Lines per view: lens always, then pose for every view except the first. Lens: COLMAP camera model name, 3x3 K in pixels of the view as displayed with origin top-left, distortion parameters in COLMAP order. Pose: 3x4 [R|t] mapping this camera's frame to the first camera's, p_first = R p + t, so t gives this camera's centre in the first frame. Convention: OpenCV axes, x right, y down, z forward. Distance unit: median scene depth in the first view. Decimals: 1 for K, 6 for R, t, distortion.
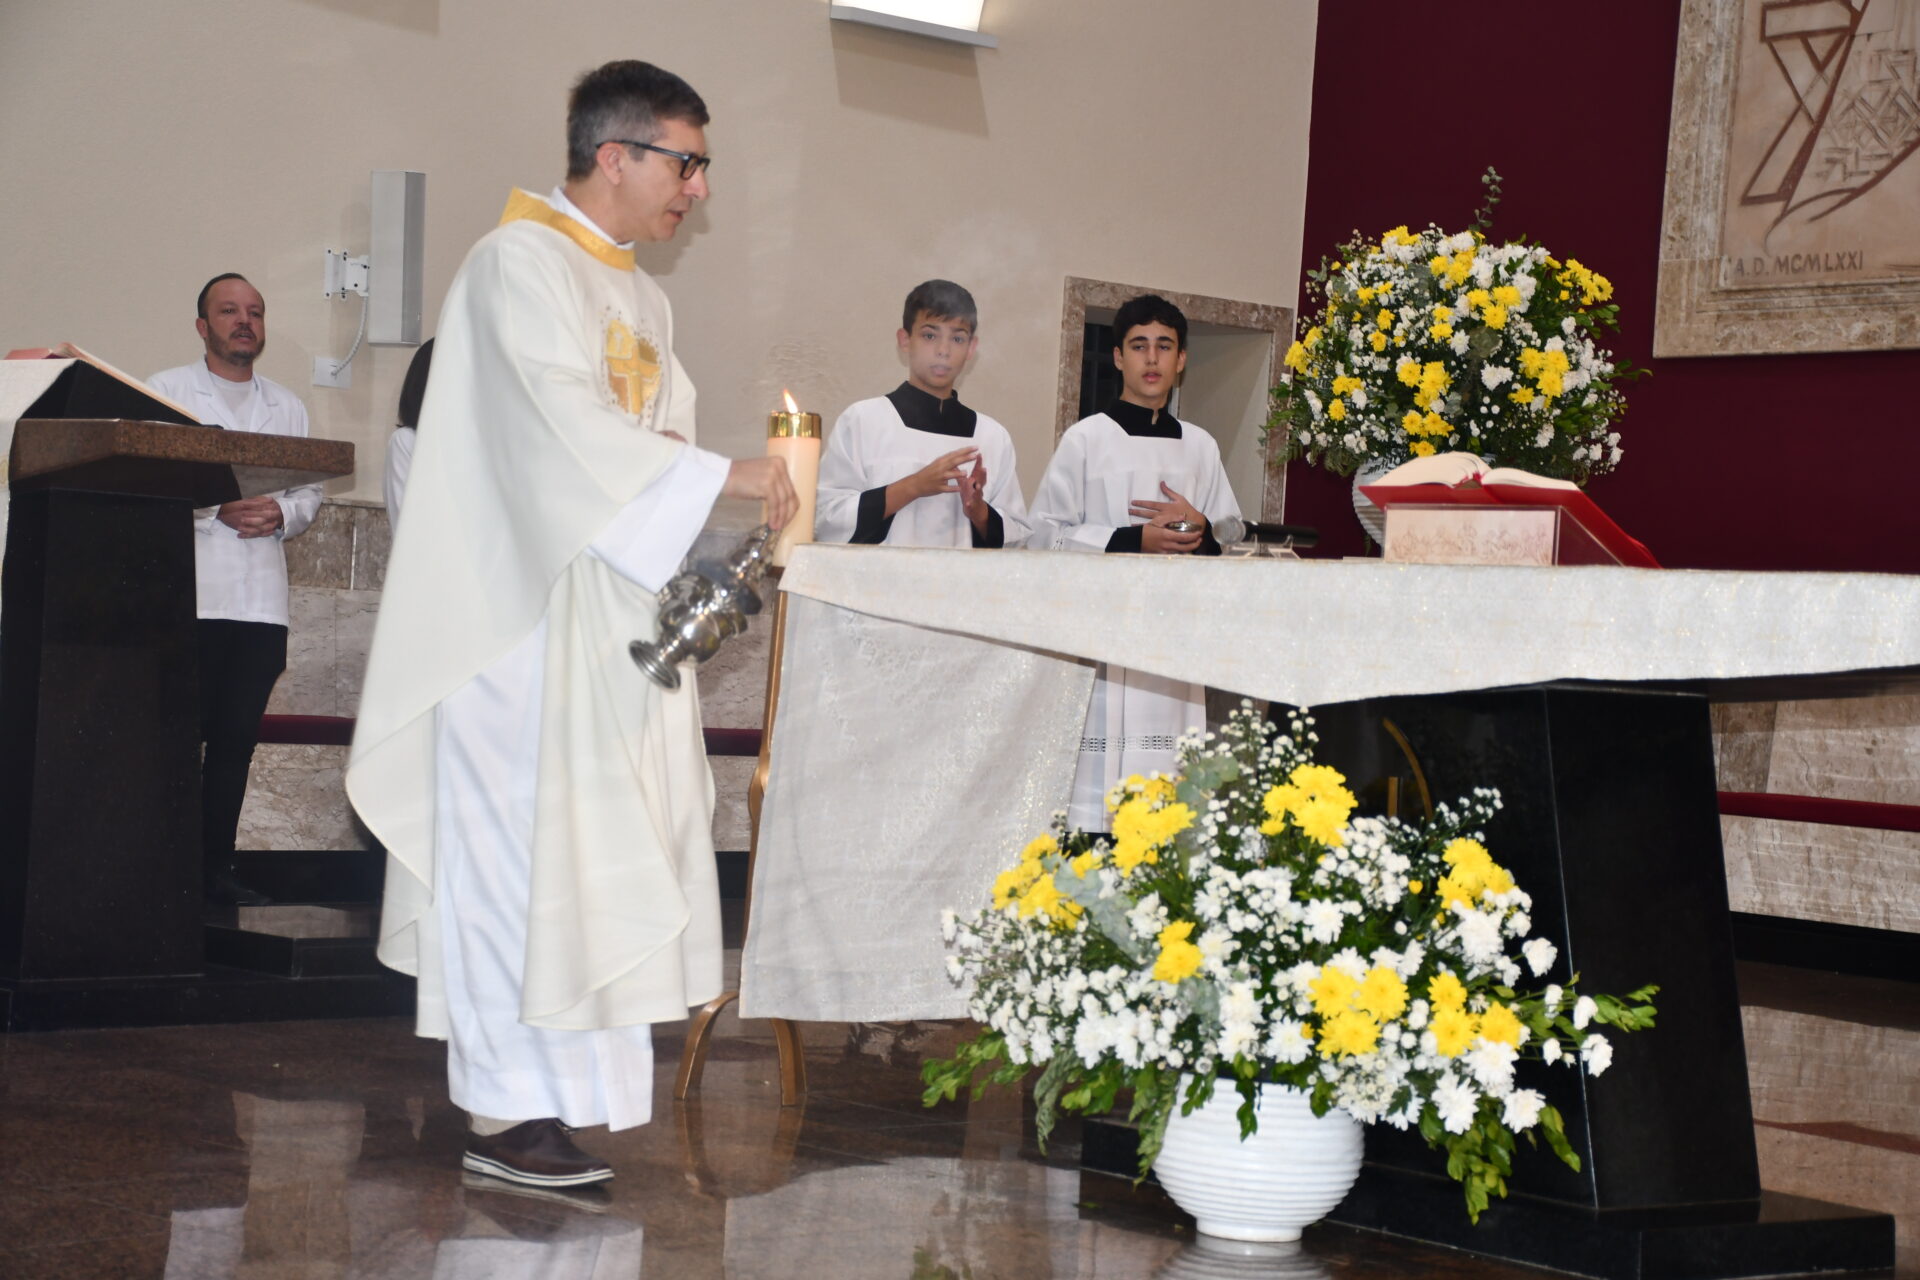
lens RADIAL K [[3756.1, 0, 976.5], [0, 3756.1, 643.7], [0, 0, 1]] dist [0.532009, 0.000000]
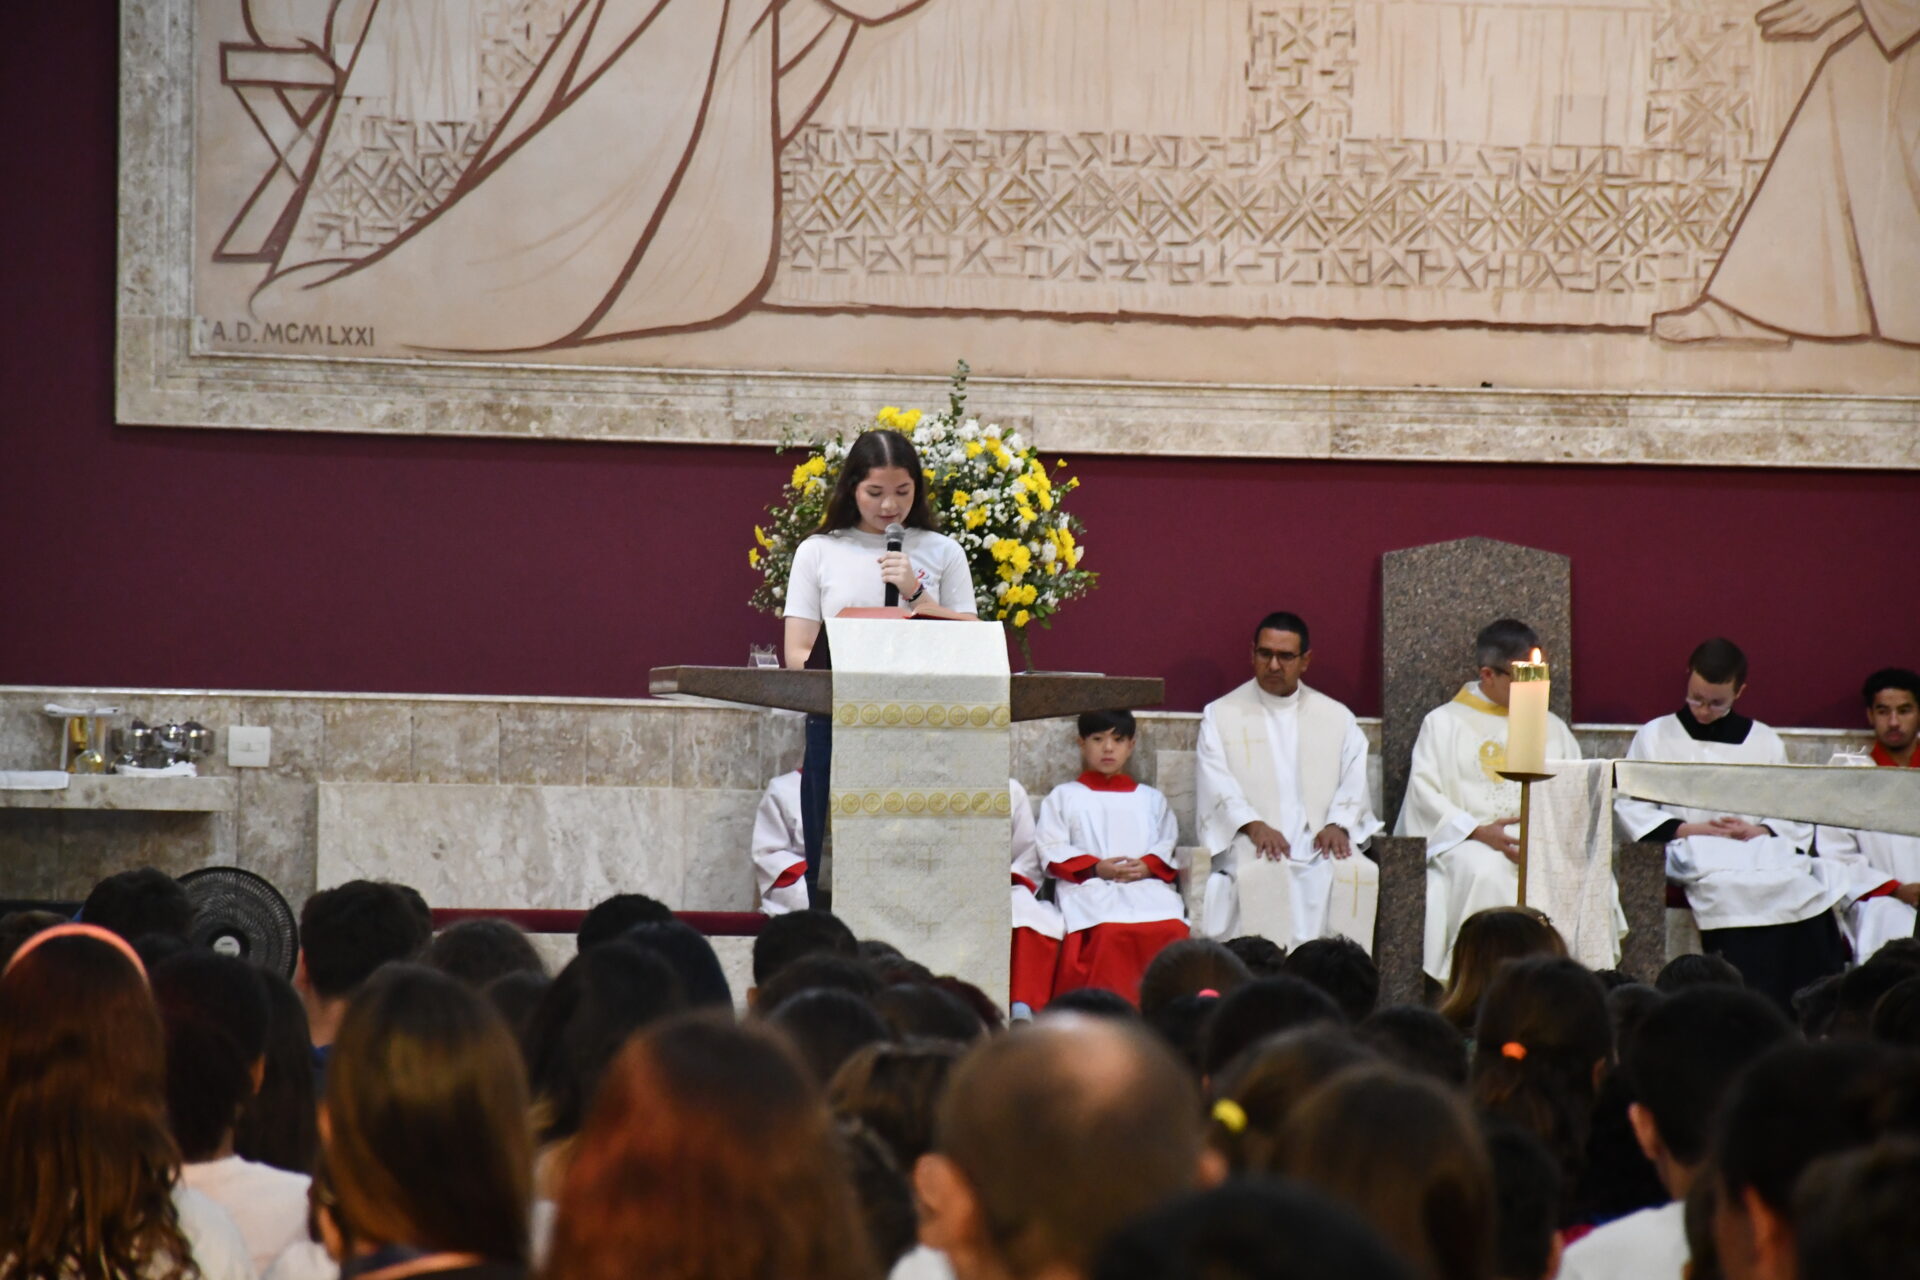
lens RADIAL K [[9716.5, 0, 954.5], [0, 9716.5, 658.5], [0, 0, 1]] dist [2.275371, 0.000000]
pose [[0.522883, -0.033346, 0.851752, -2.158422], [0.008209, 0.999385, 0.034086, -0.125450], [-0.852365, -0.010831, 0.522835, -0.461365]]
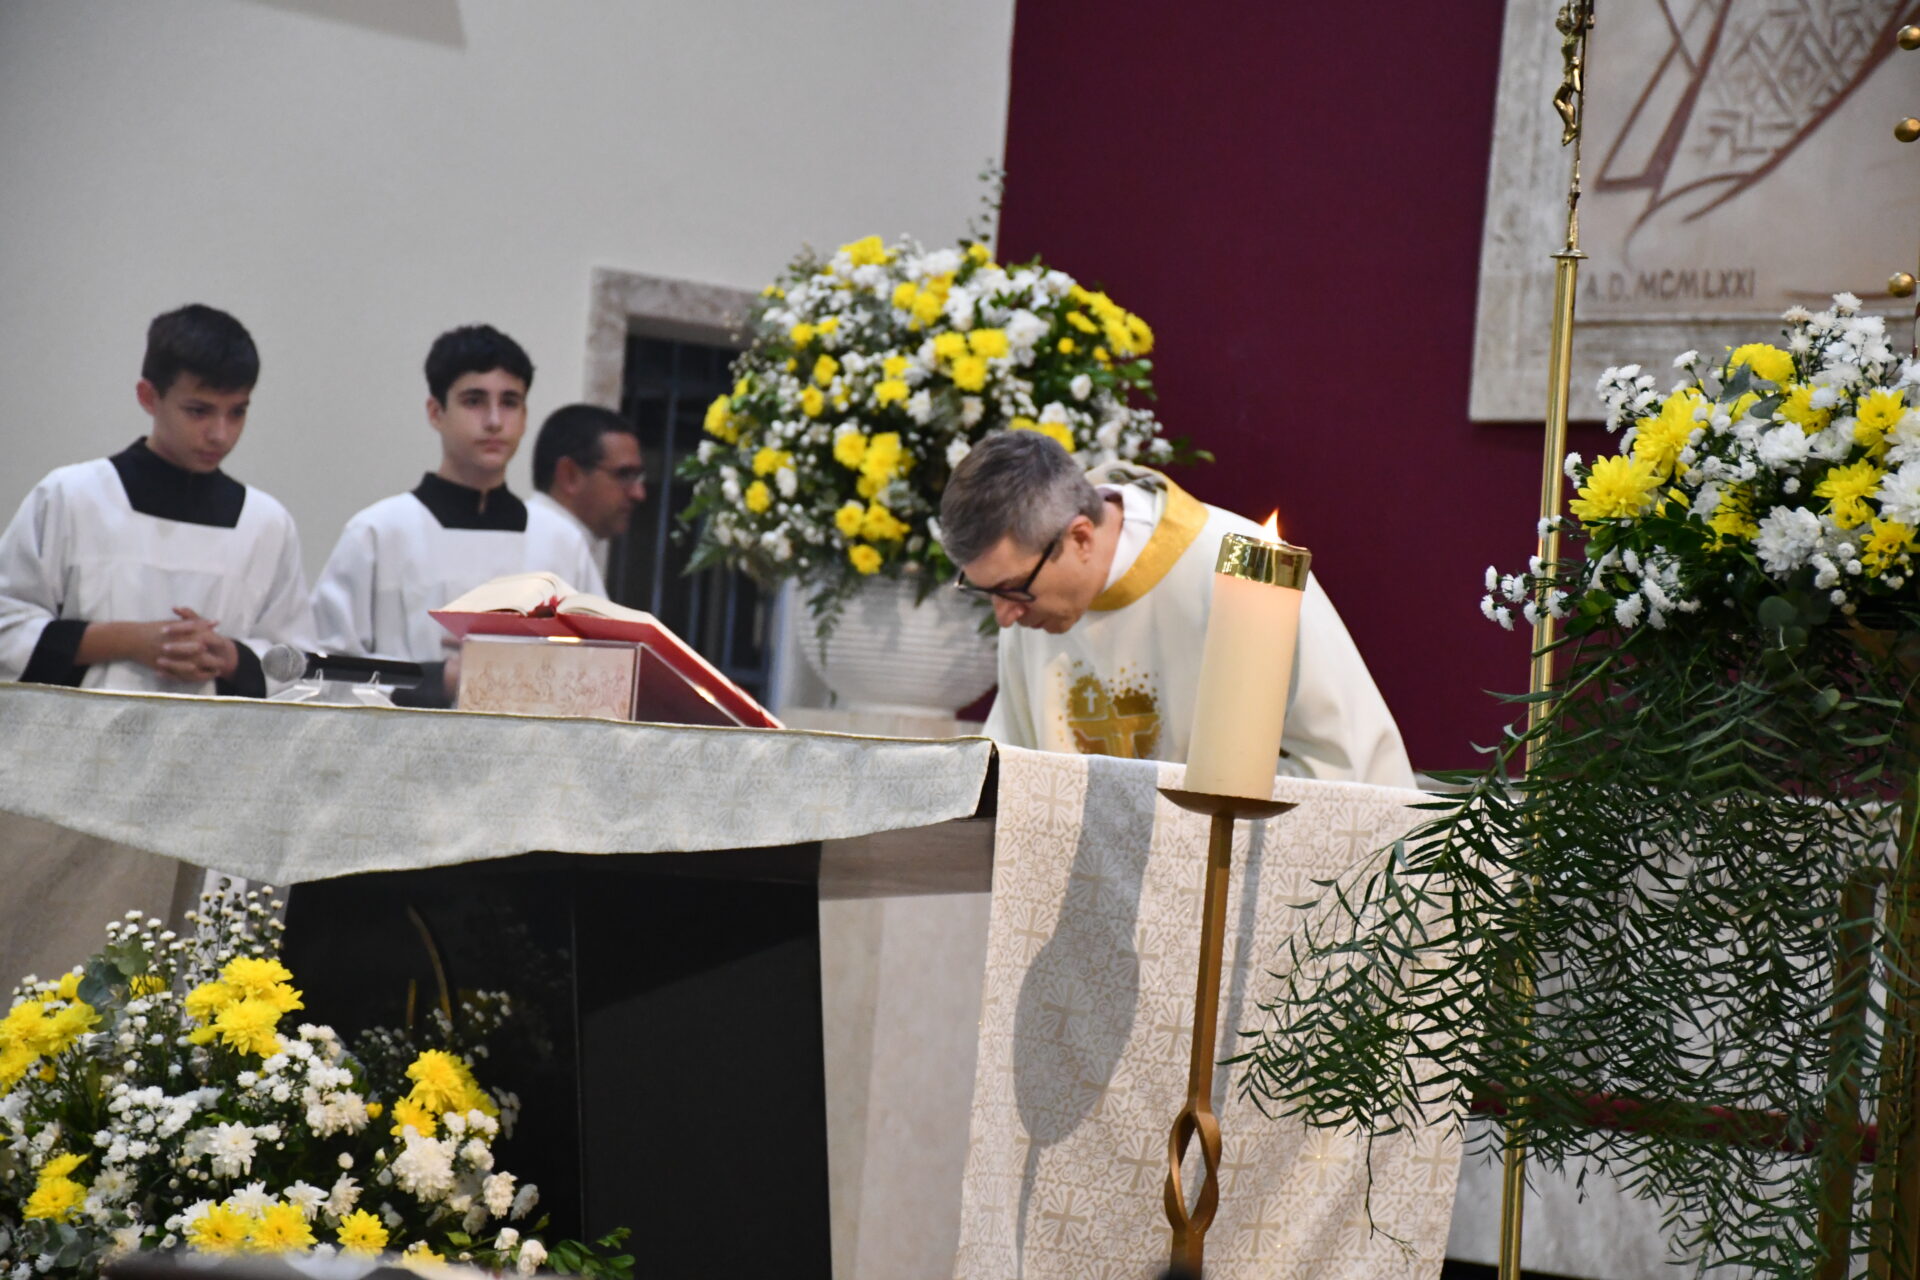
lens RADIAL K [[7163.0, 0, 967.4], [0, 7163.0, 646.4], [0, 0, 1]] dist [1.506469, 0.000000]
pose [[0.999653, 0.022514, -0.013670, 0.141148], [-0.022943, 0.999222, -0.032076, 0.006700], [0.012937, 0.032379, 0.999392, -0.296370]]
